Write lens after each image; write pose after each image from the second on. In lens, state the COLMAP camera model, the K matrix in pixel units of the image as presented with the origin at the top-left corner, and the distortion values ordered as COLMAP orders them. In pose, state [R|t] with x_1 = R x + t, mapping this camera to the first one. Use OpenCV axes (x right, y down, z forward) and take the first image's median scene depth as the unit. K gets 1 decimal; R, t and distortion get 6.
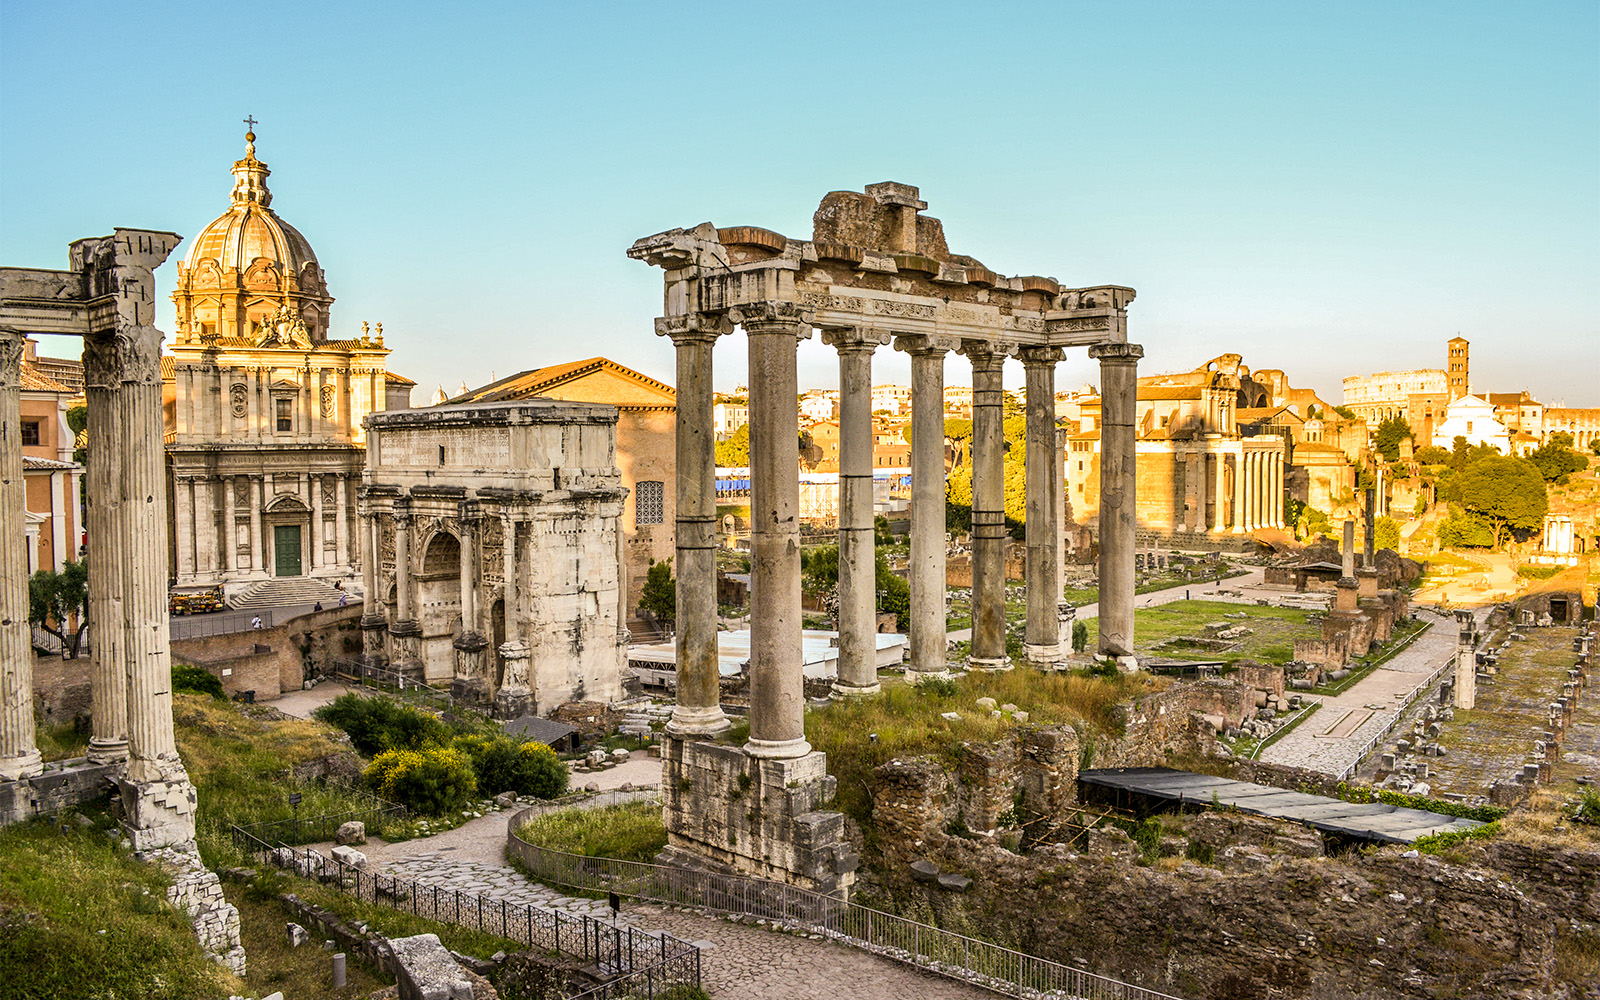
lens RADIAL K [[1777.2, 0, 801.1], [0, 1777.2, 551.9], [0, 0, 1]] dist [-0.149822, -0.008363]
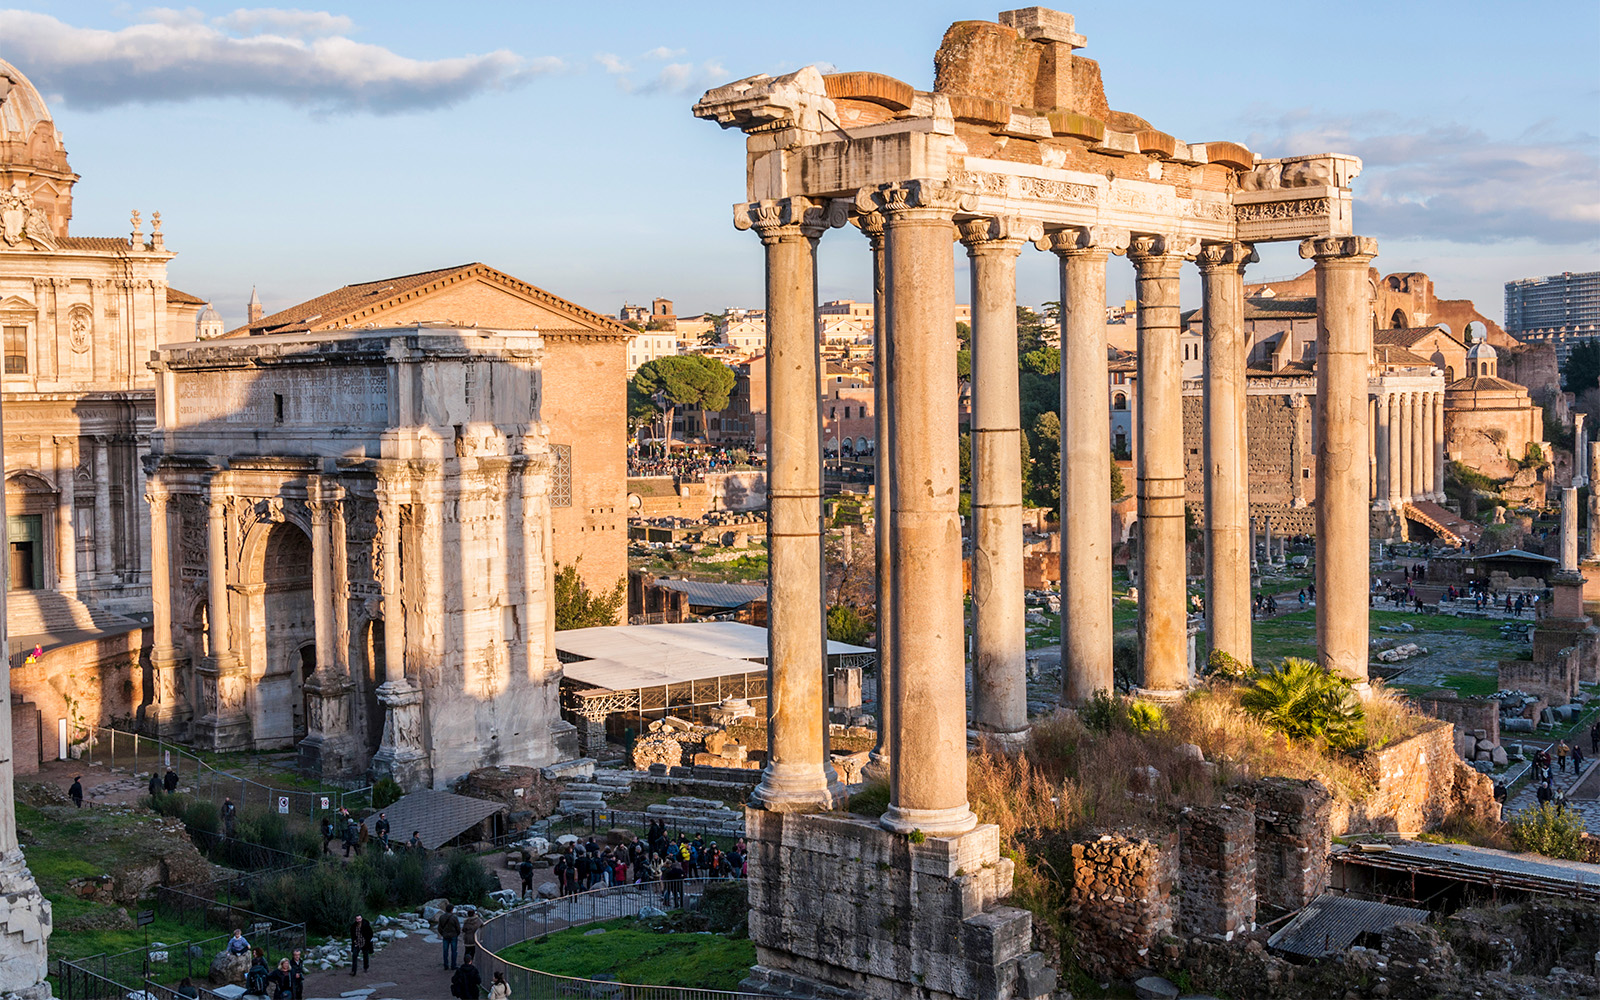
lens RADIAL K [[2620.1, 0, 800.0], [0, 2620.1, 500.0], [0, 0, 1]] dist [-0.061894, 0.106883]
pose [[0.997897, -0.012145, 0.063677, -0.110592], [0.013331, 0.999745, -0.018236, 0.002633], [-0.063440, 0.019046, 0.997804, -0.021432]]
